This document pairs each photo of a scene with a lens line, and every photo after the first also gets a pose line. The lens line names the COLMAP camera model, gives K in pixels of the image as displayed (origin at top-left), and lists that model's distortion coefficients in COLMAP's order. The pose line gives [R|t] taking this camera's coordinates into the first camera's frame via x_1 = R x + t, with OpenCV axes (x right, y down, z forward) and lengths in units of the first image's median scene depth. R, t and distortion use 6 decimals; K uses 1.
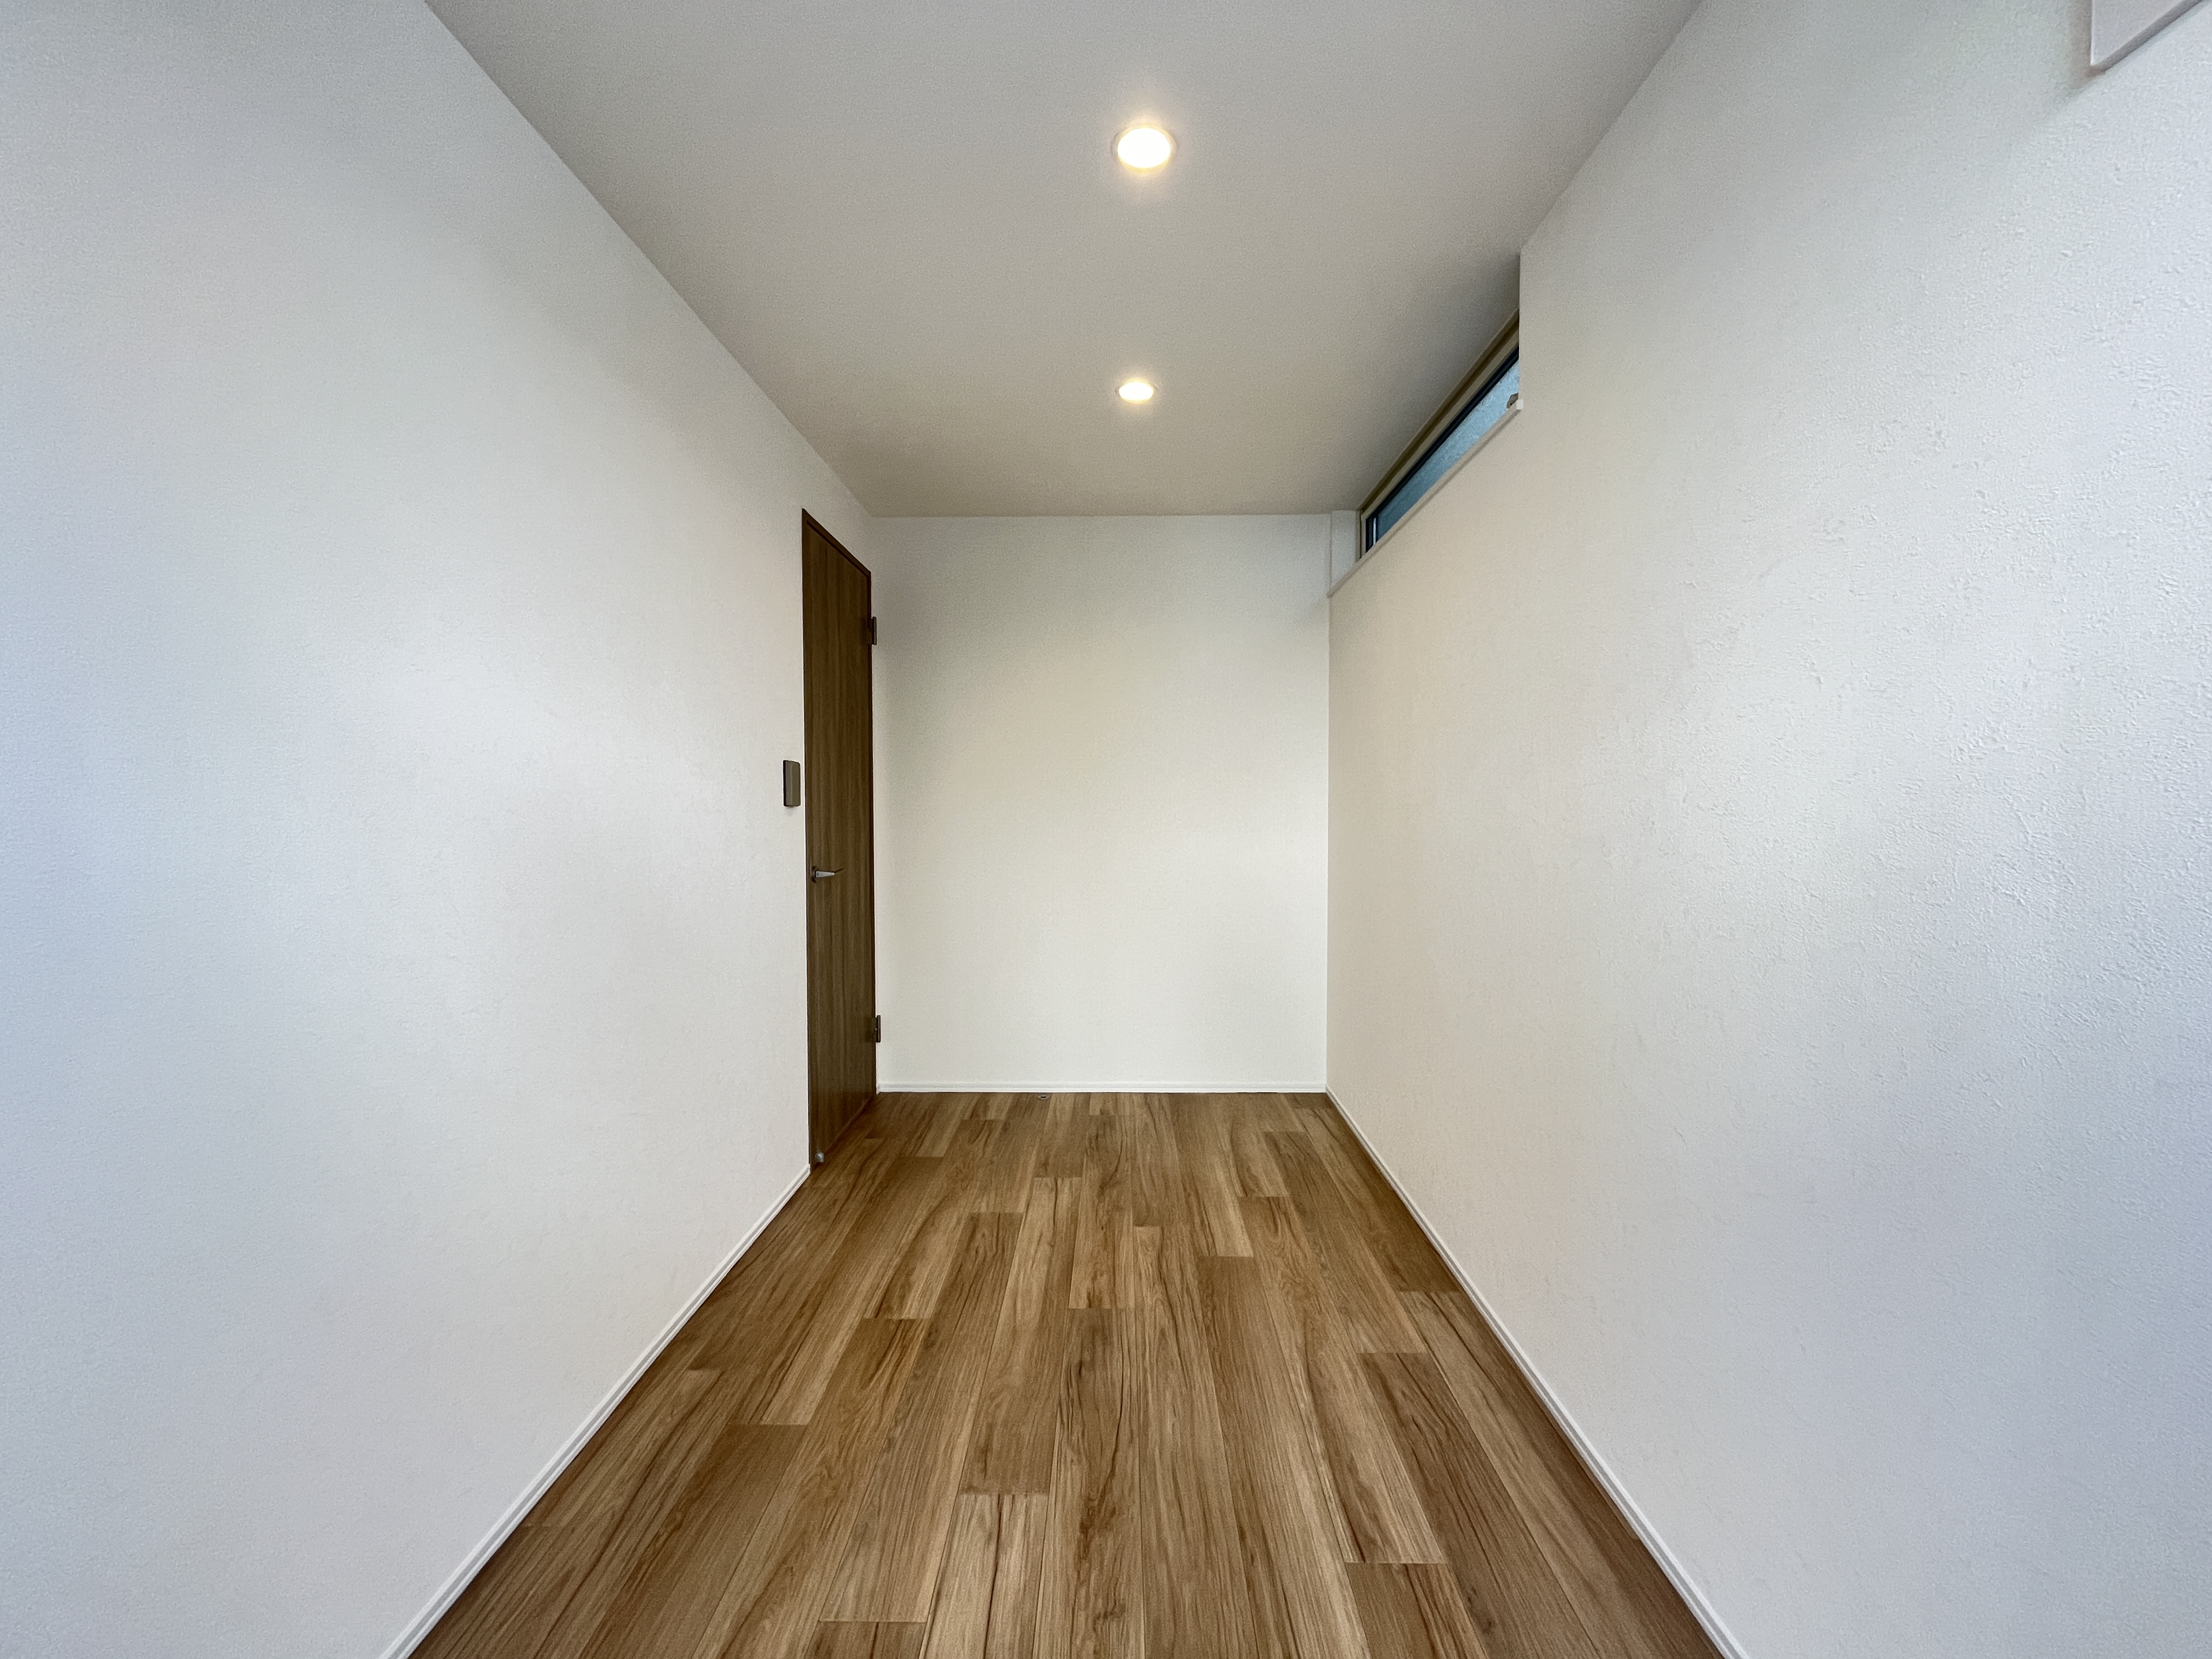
lens RADIAL K [[890.3, 0, 1103.8], [0, 890.3, 826.6], [0, 0, 1]] dist [-0.003811, -0.000540]
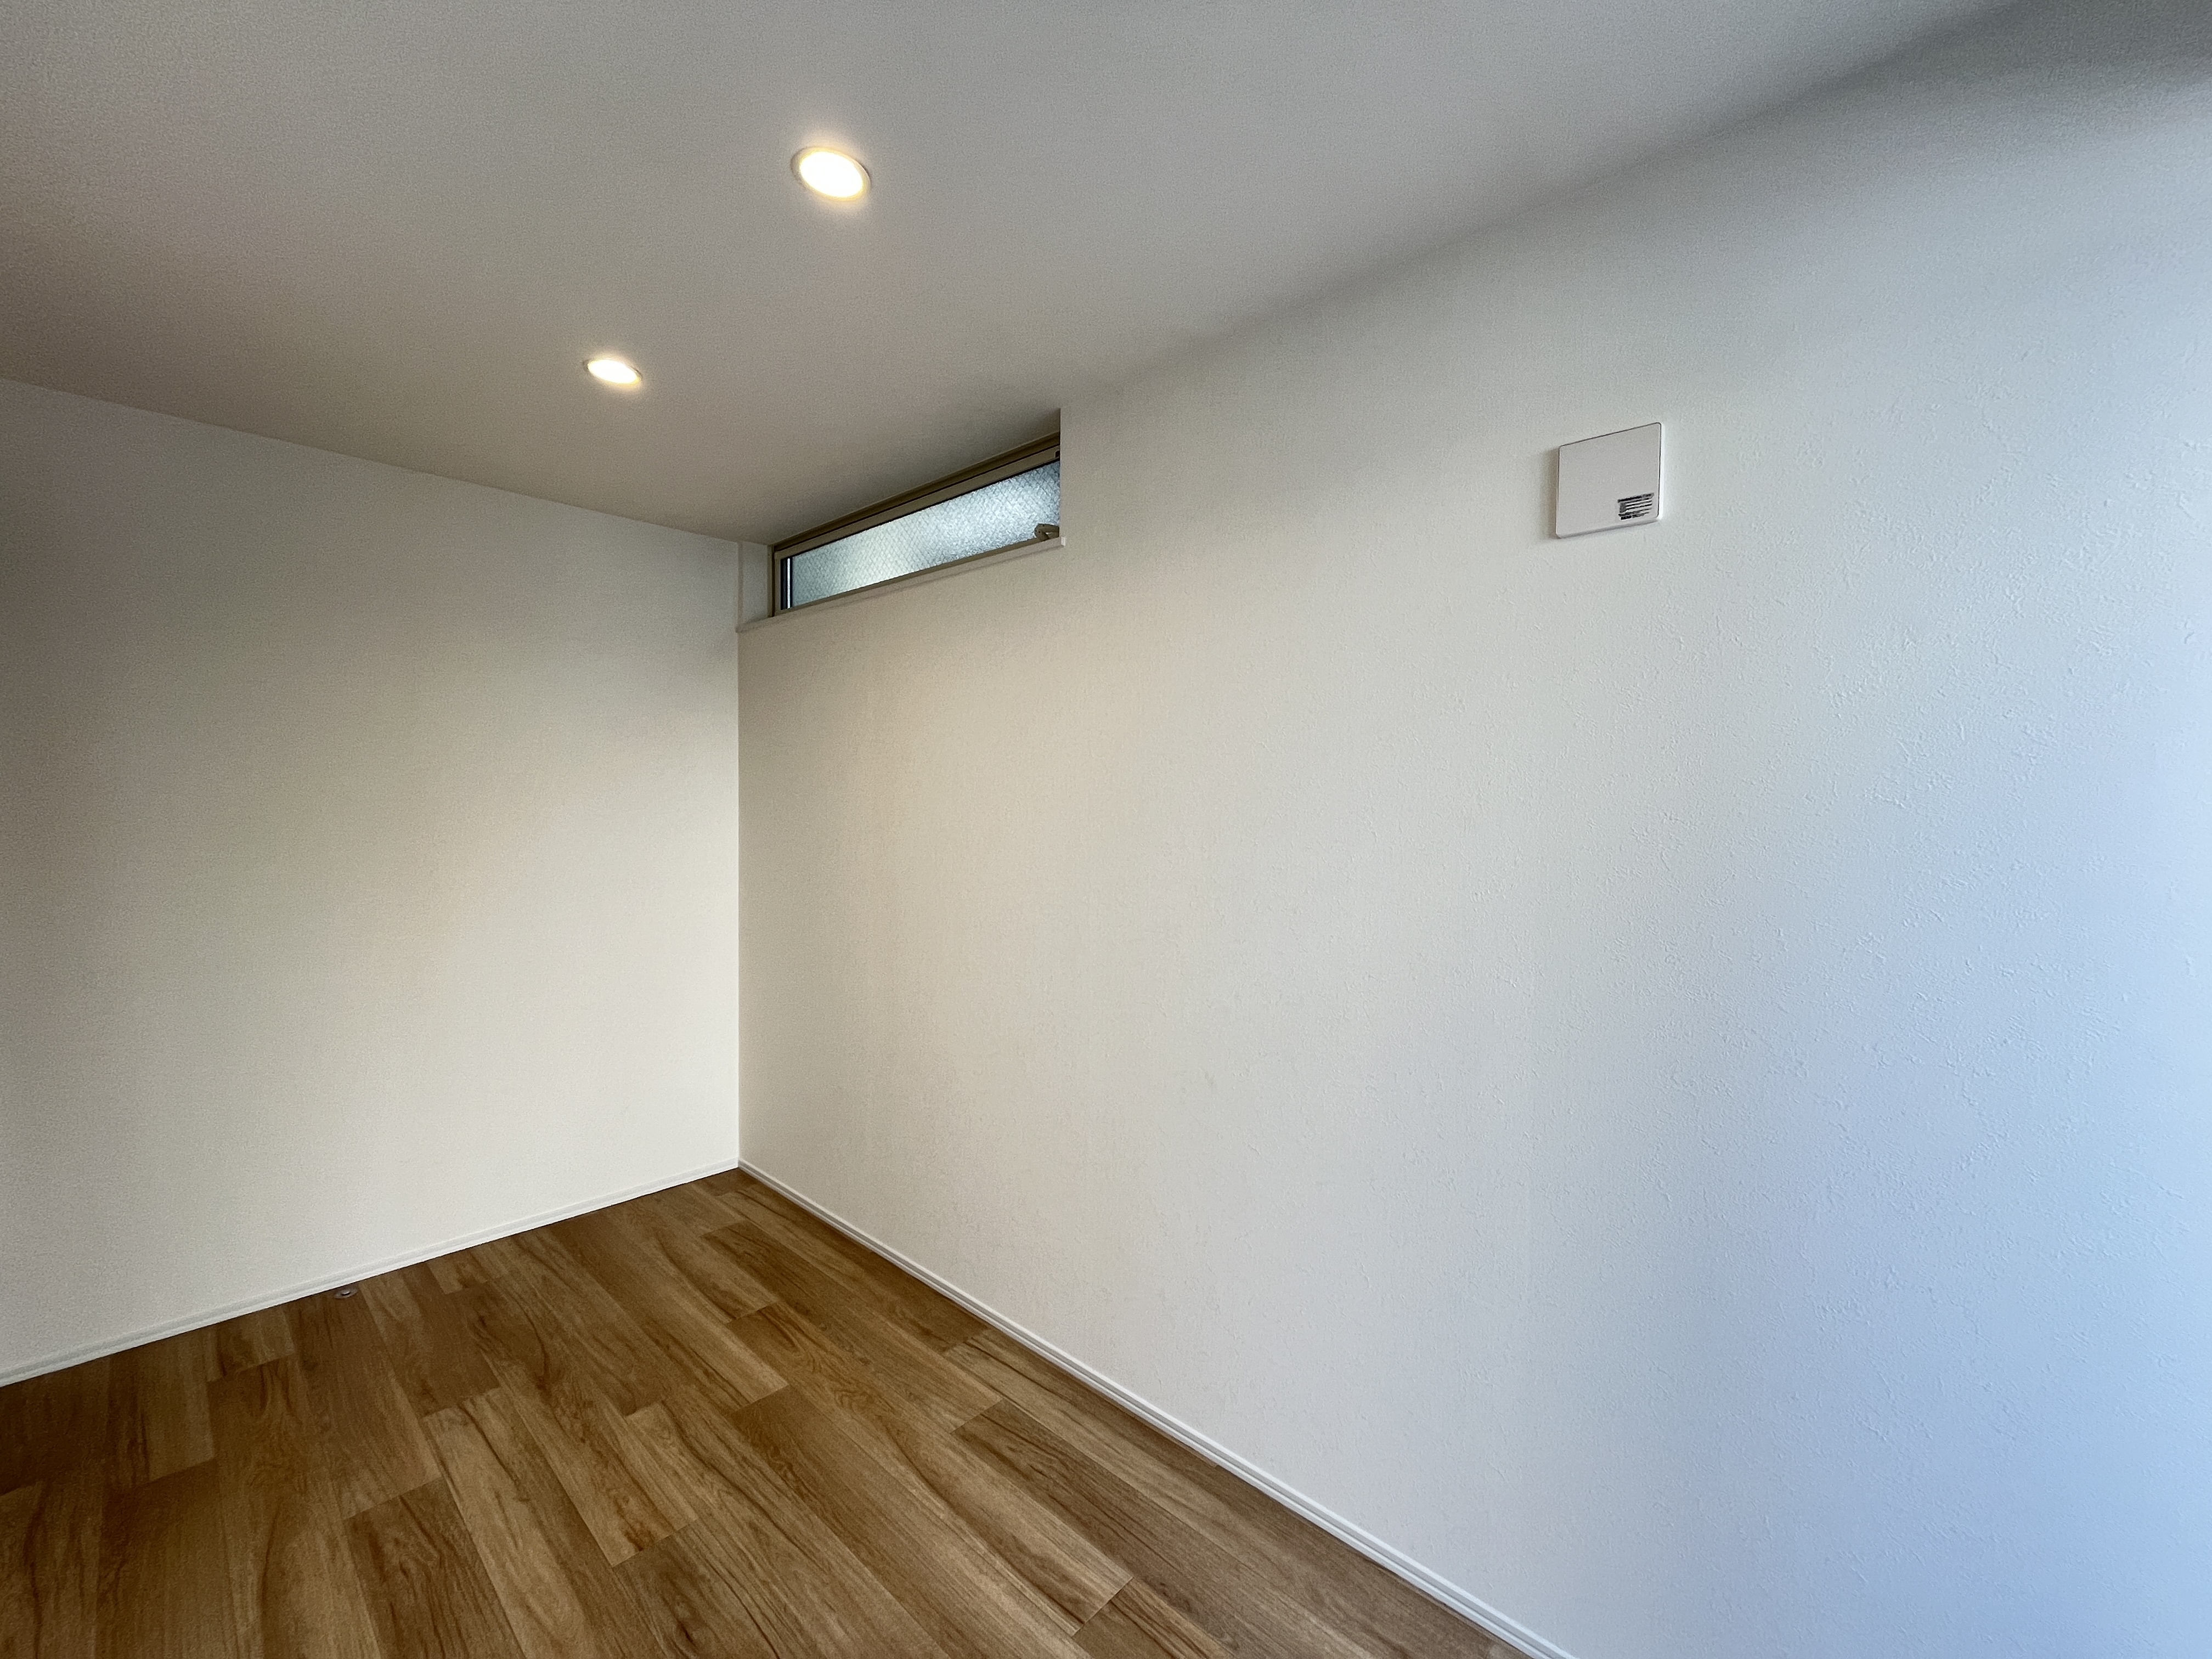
lens RADIAL K [[890.3, 0, 1103.8], [0, 890.3, 826.6], [0, 0, 1]] dist [-0.003811, -0.000540]
pose [[0.664846, -0.010038, 0.746913, -0.289306], [0.010385, 0.999937, 0.004194, -0.086359], [-0.746908, 0.004968, 0.664909, 0.155526]]
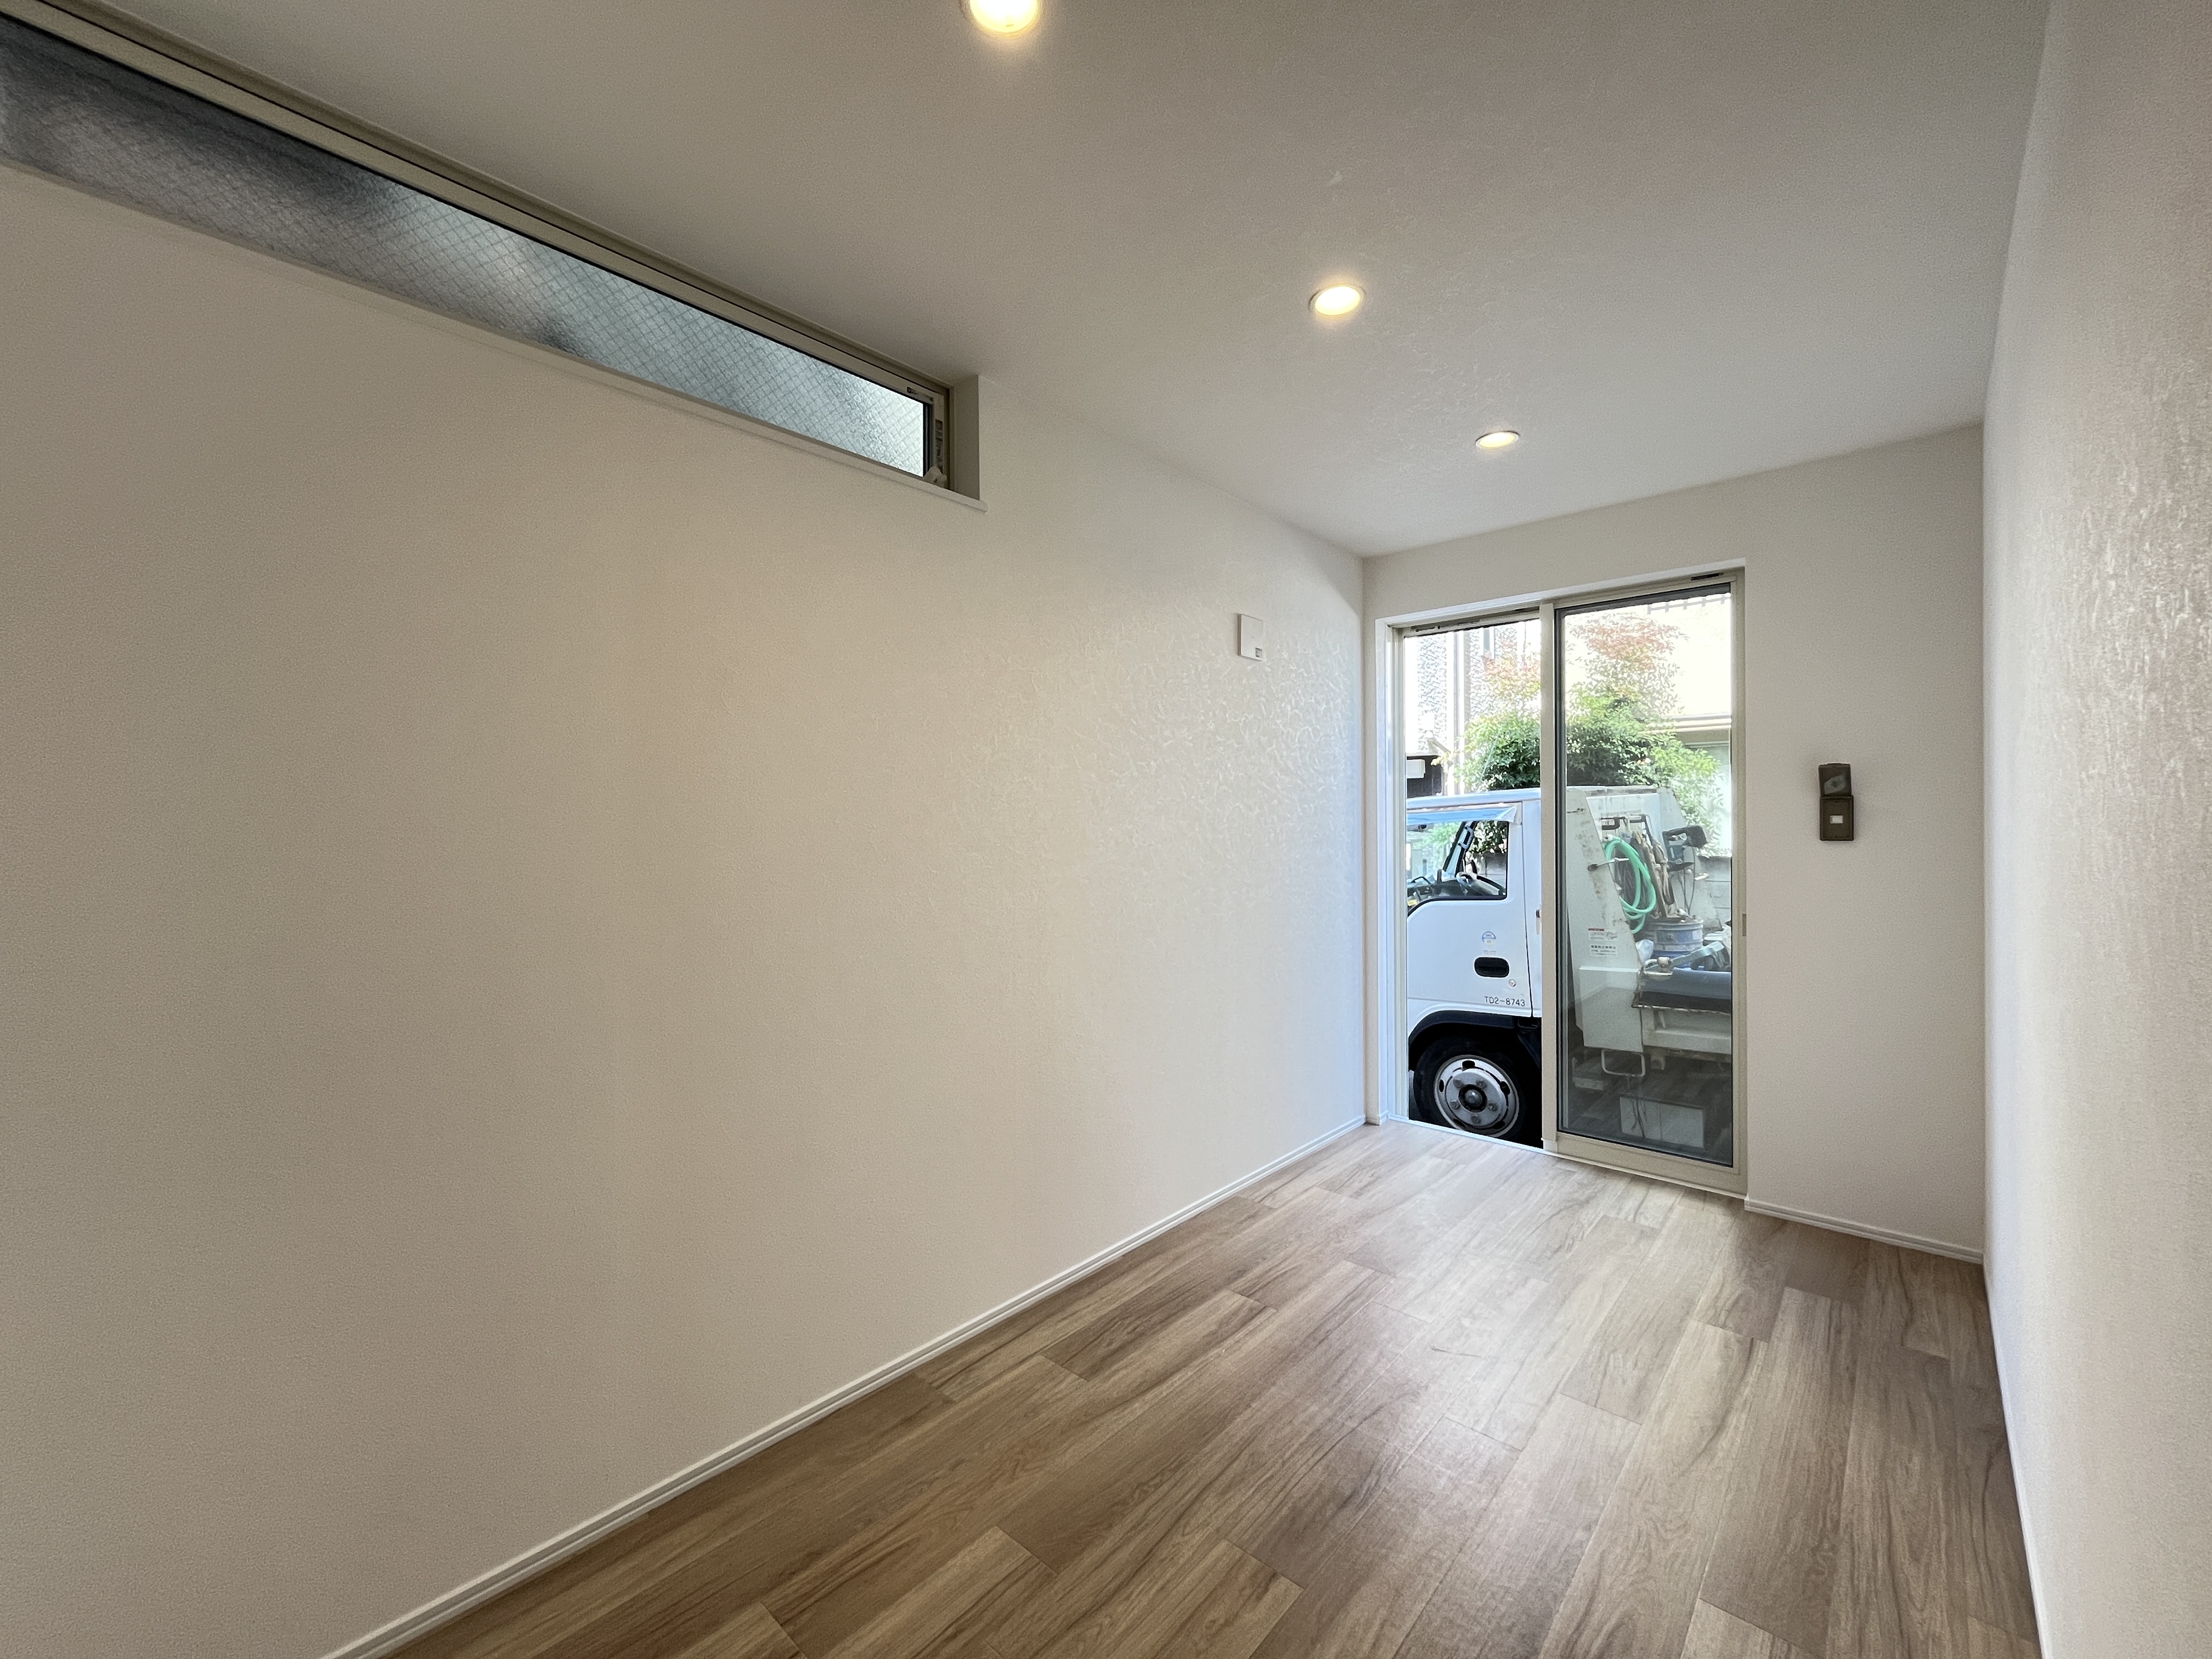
lens RADIAL K [[890.3, 0, 1103.8], [0, 890.3, 826.6], [0, 0, 1]] dist [-0.003811, -0.000540]
pose [[-0.753097, 0.007076, 0.657871, -0.339158], [0.022385, 0.999639, 0.014873, -0.054397], [-0.657528, 0.025928, -0.752984, 1.438463]]
